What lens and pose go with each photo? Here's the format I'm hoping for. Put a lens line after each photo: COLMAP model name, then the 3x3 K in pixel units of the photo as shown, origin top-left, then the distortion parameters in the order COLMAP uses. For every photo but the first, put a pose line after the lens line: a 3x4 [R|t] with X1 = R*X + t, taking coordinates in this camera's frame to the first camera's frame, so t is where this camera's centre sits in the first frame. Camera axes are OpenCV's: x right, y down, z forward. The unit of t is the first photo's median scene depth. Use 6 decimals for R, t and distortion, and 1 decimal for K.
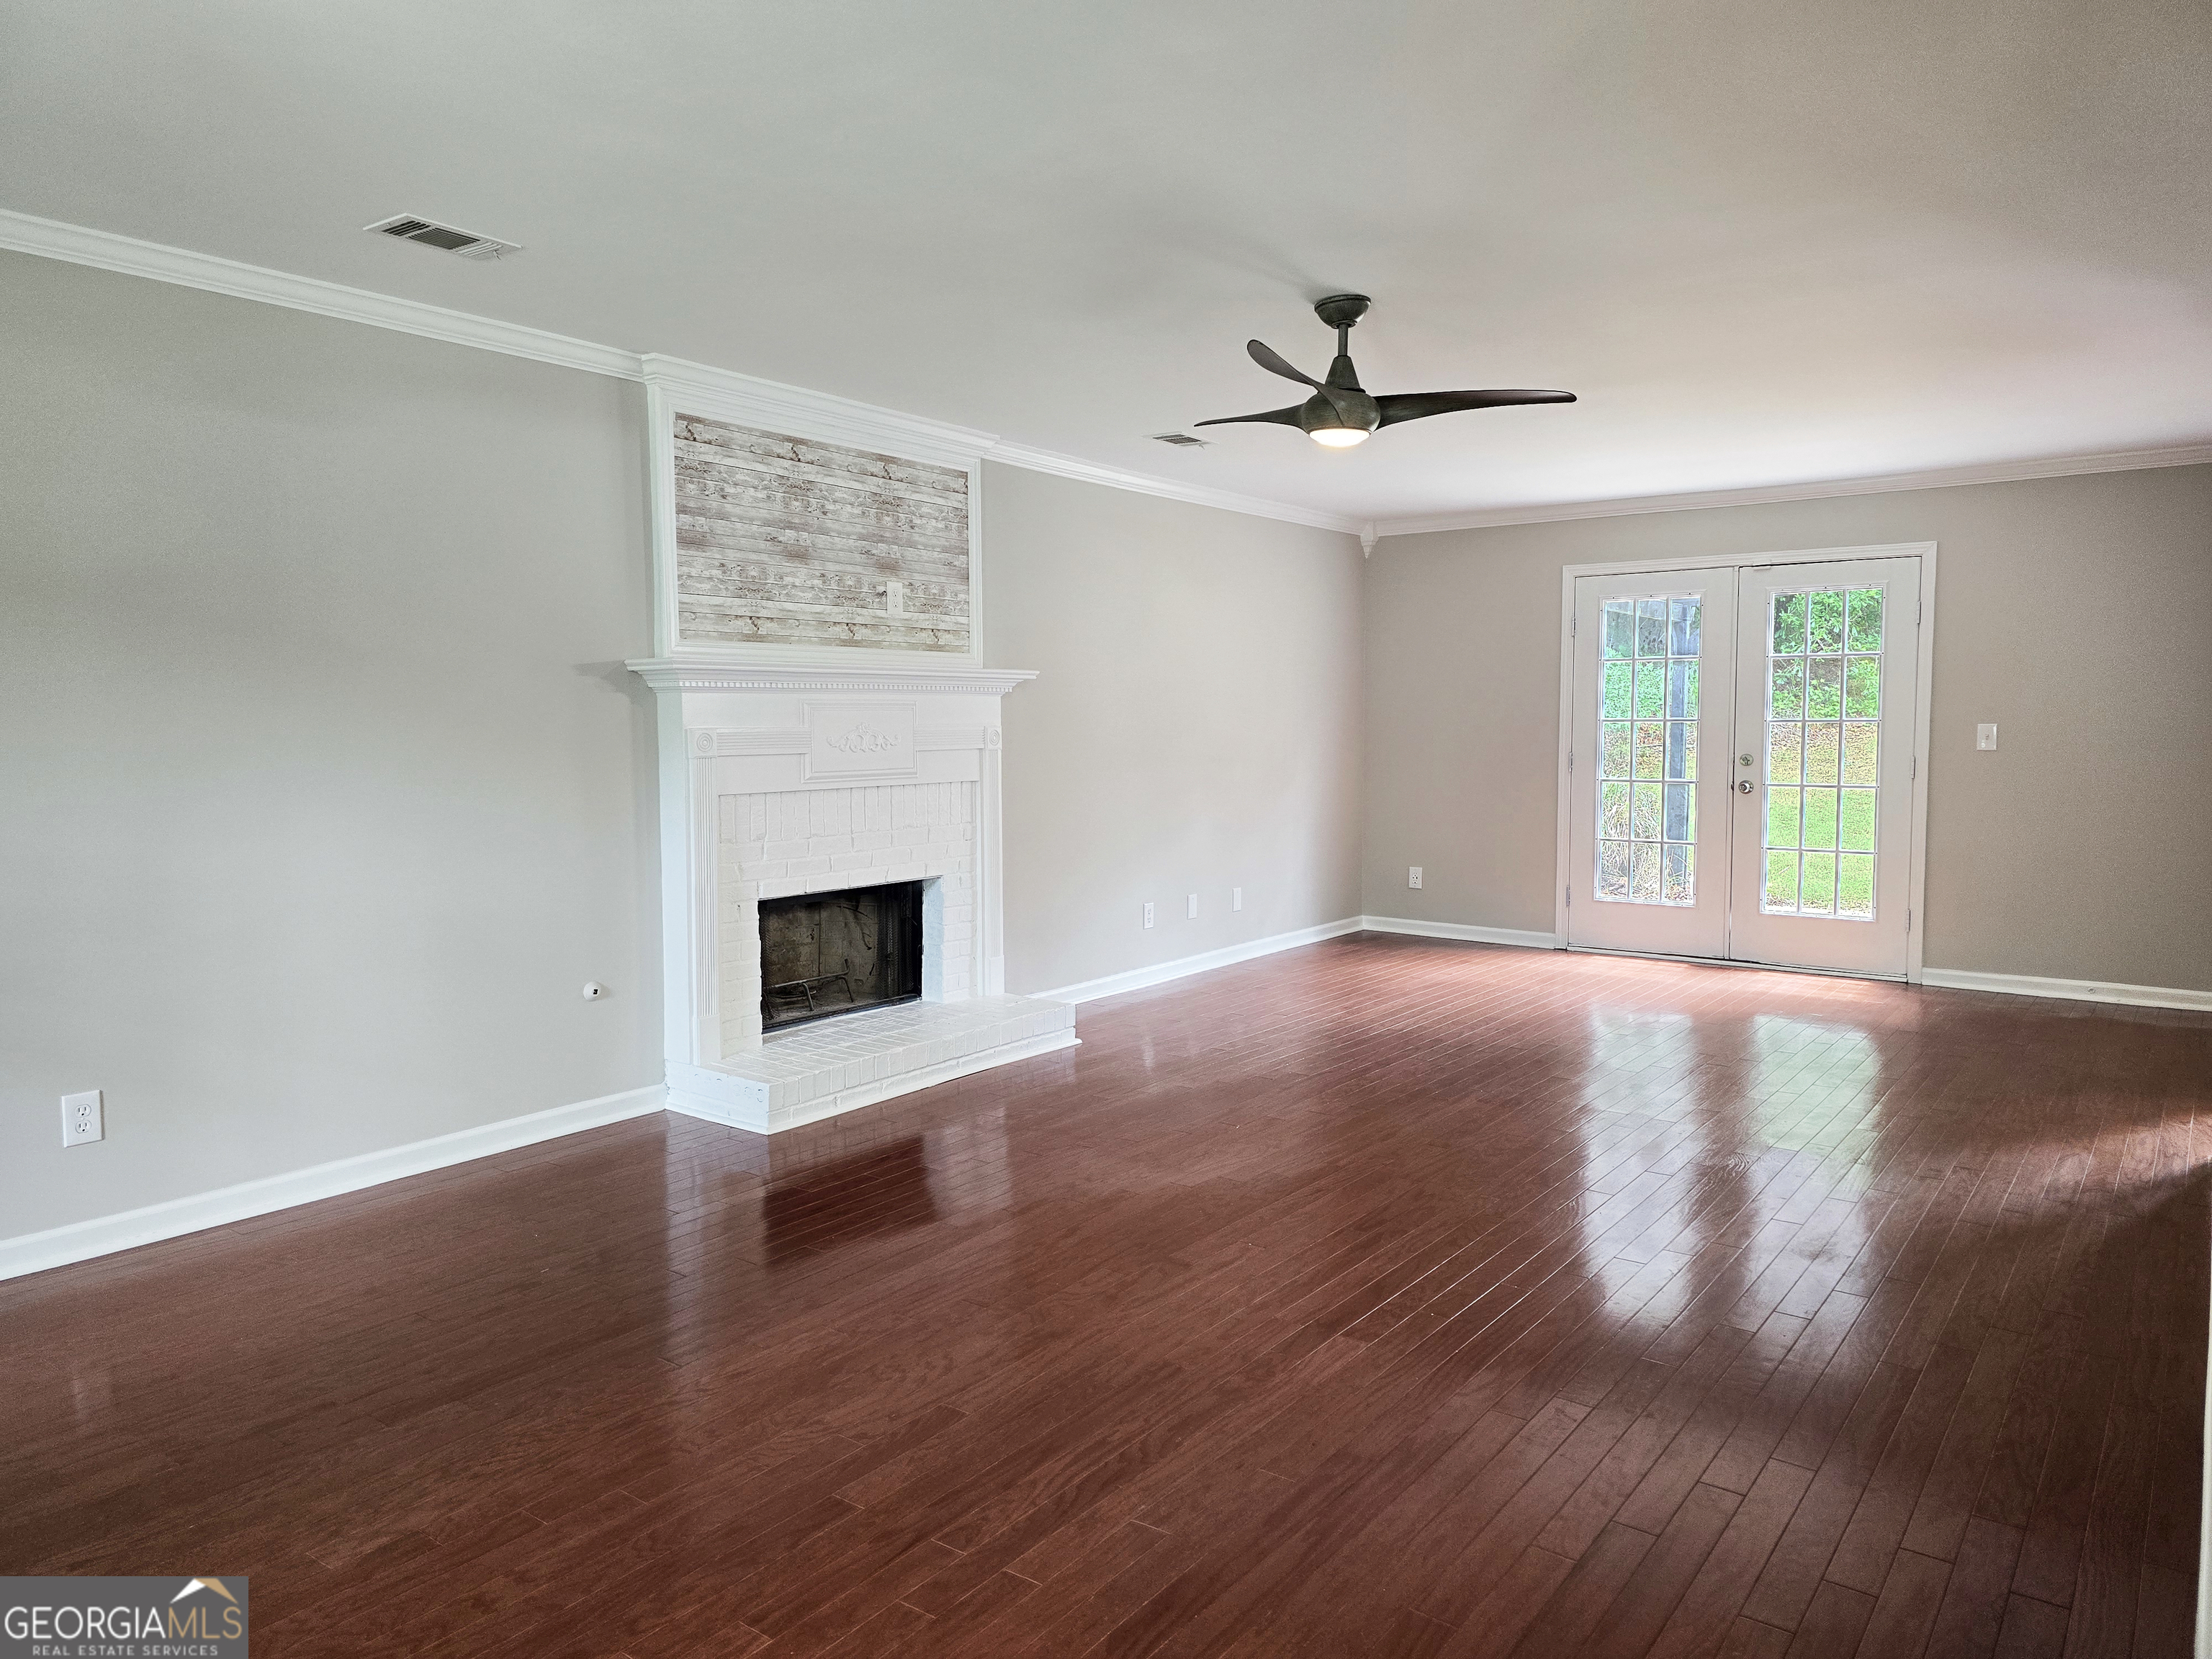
lens RADIAL K [[1480.9, 0, 1109.1], [0, 1480.9, 828.9], [0, 0, 1]] dist [0.050115, -0.045454]
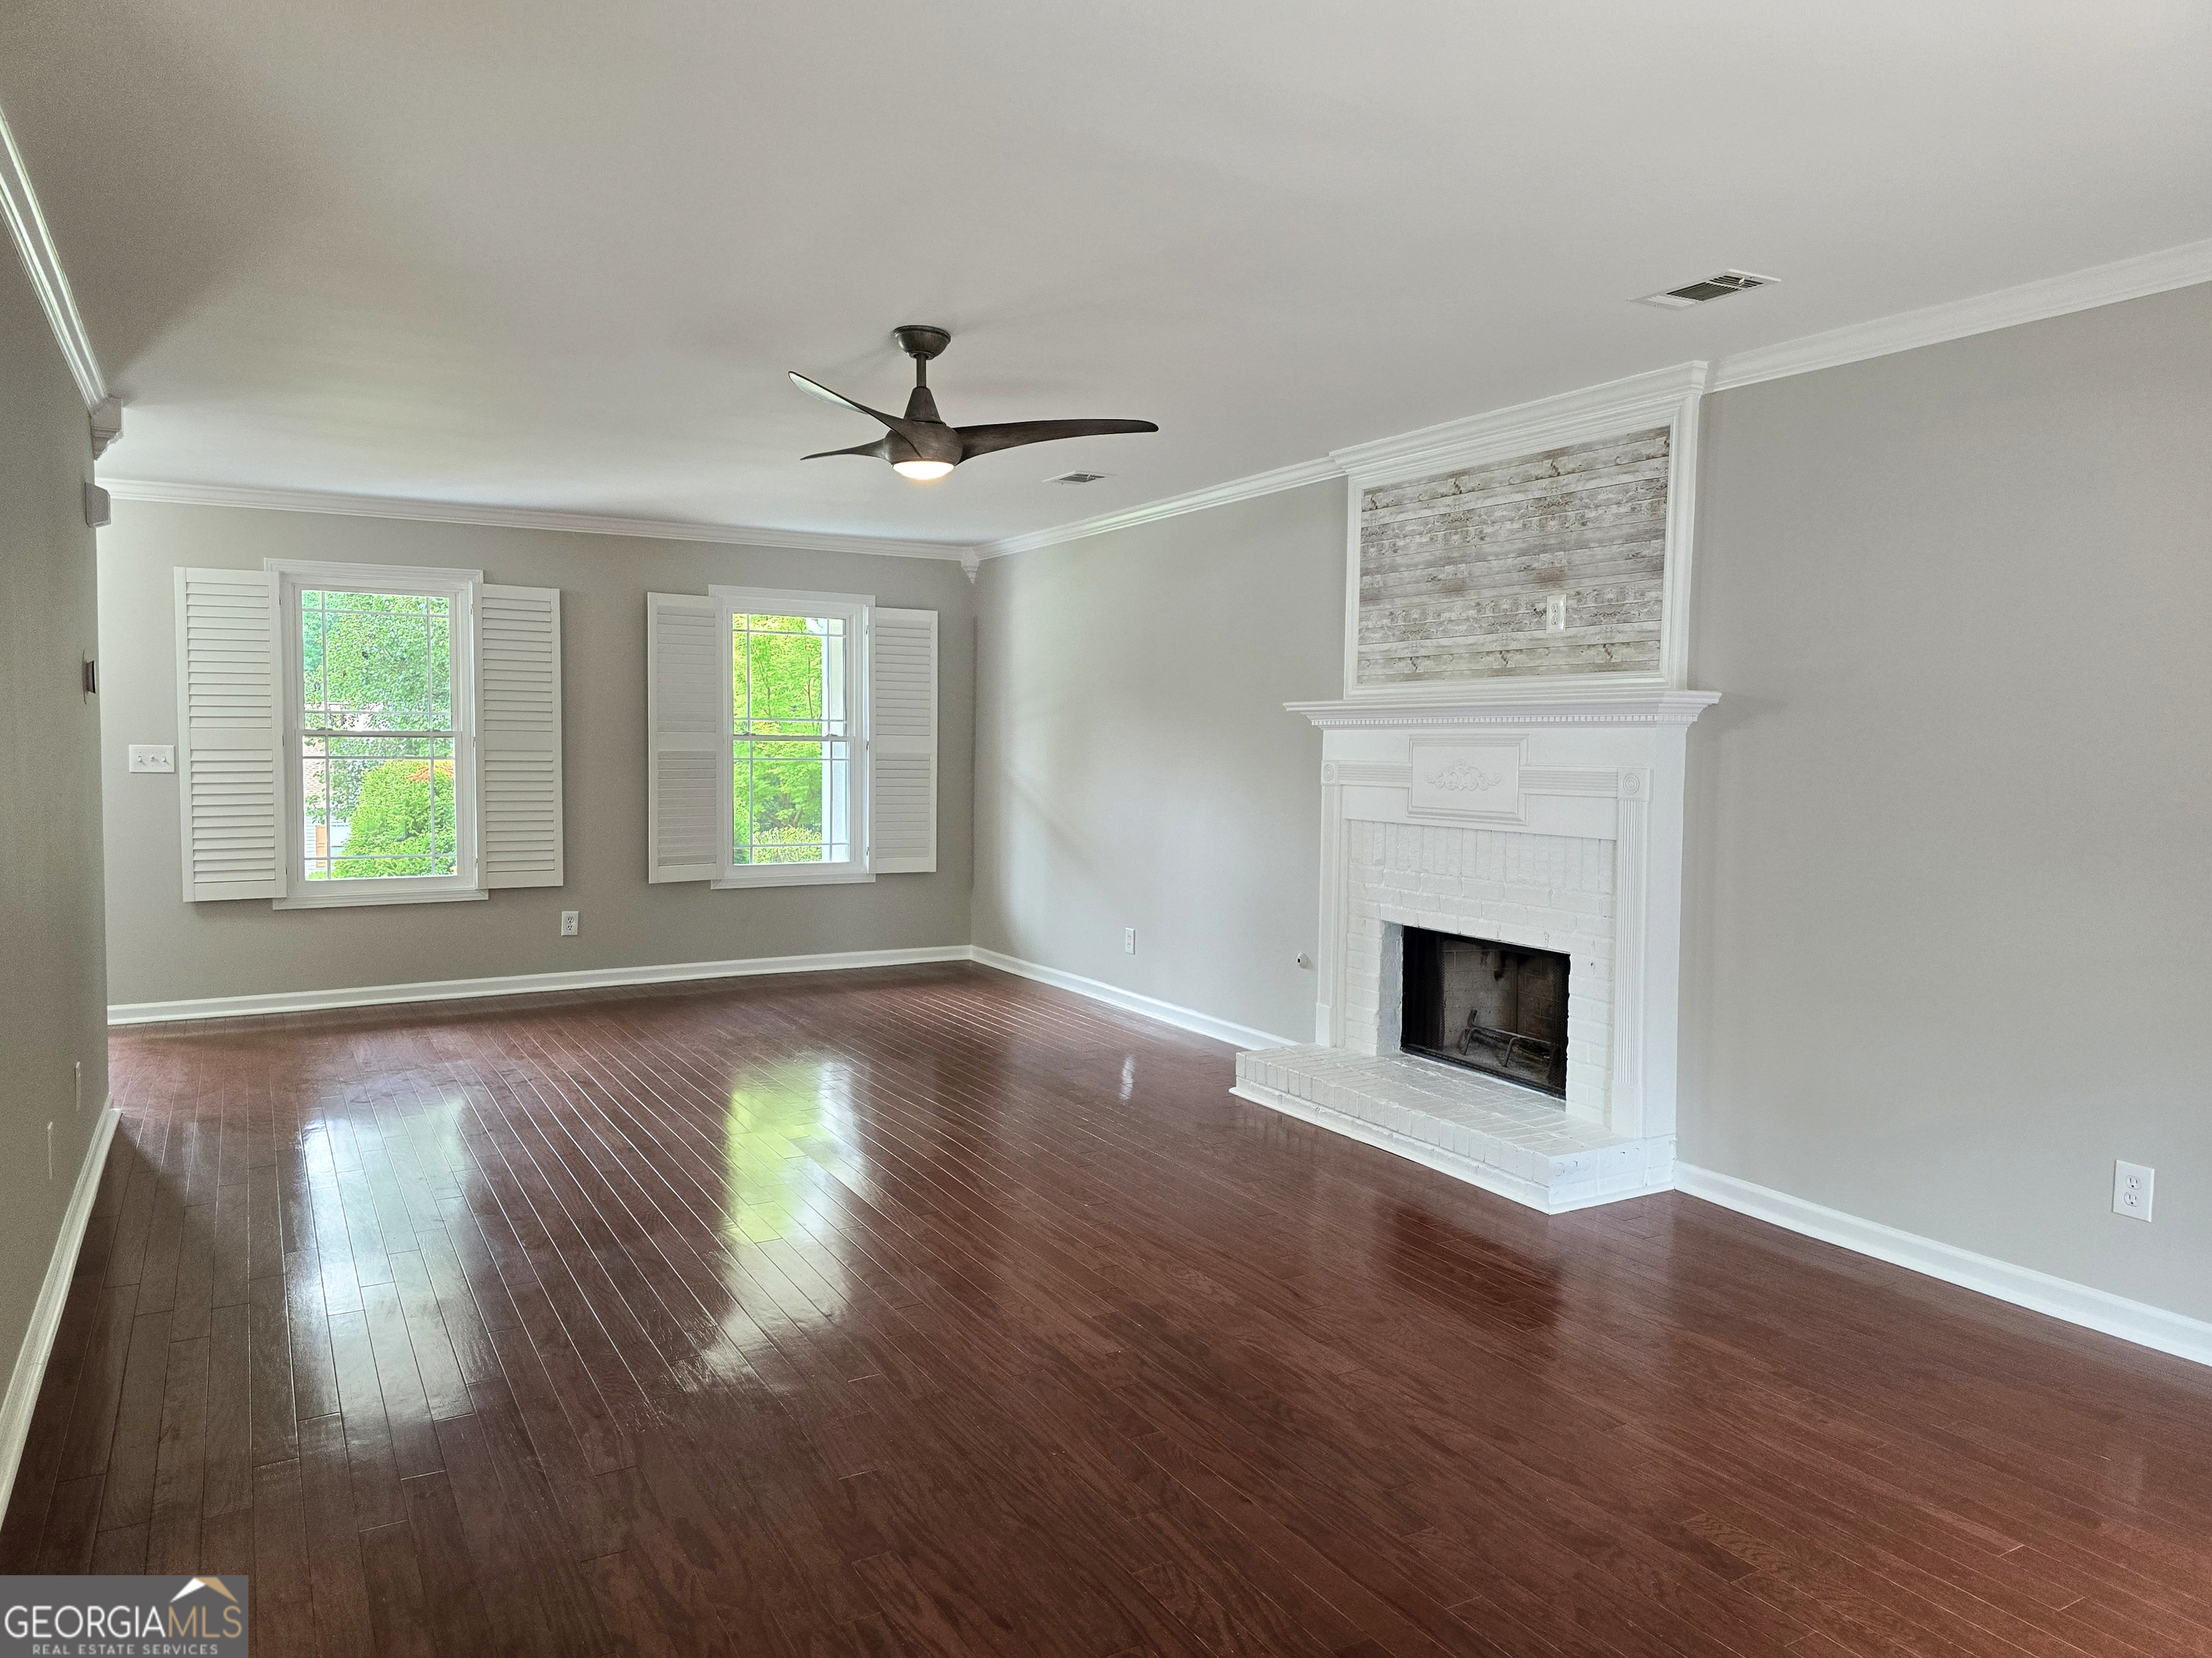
lens RADIAL K [[1480.7, 0, 1108.4], [0, 1480.7, 827.0], [0, 0, 1]] dist [0.050115, -0.045454]
pose [[-0.391090, 0.046246, -0.919190, 0.778772], [-0.083910, 0.992786, 0.085650, -0.090176], [0.916519, 0.110626, -0.384388, 1.159419]]
